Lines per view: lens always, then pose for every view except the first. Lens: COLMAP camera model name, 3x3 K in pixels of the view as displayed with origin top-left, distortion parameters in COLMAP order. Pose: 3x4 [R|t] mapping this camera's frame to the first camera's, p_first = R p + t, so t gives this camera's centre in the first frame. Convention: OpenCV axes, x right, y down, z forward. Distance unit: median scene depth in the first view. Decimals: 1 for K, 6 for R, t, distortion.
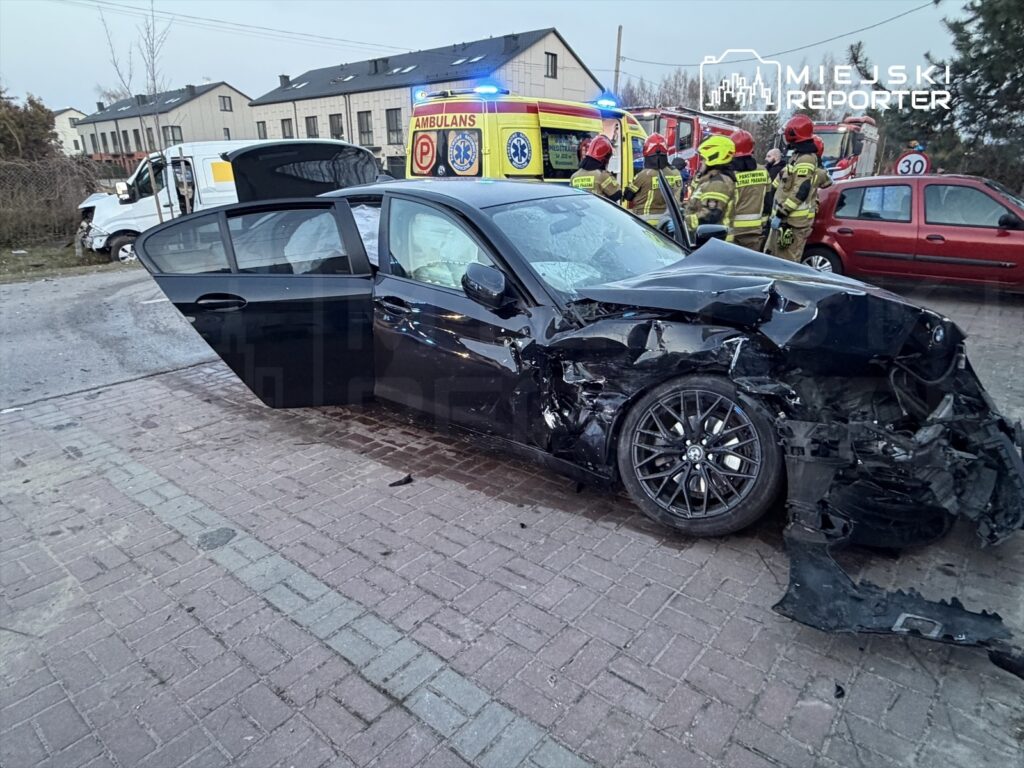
lens RADIAL K [[636.3, 0, 512.0], [0, 636.3, 384.0], [0, 0, 1]] dist [-0.000160, 0.000414]
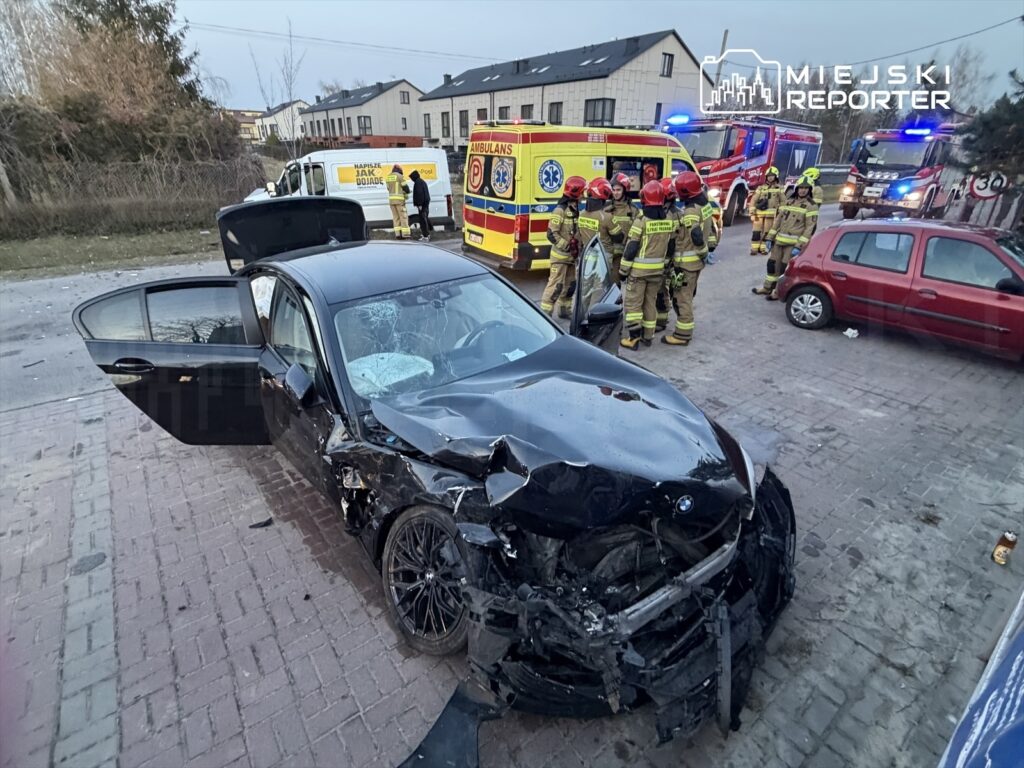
lens RADIAL K [[502.7, 0, 518.5], [0, 502.7, 385.0], [0, 0, 1]] dist [0.000376, -0.000053]
pose [[0.973544, 0.115048, -0.197422, 0.146114], [-0.091467, 0.987970, 0.124695, -0.086338], [0.209393, -0.103338, 0.972356, 0.059152]]
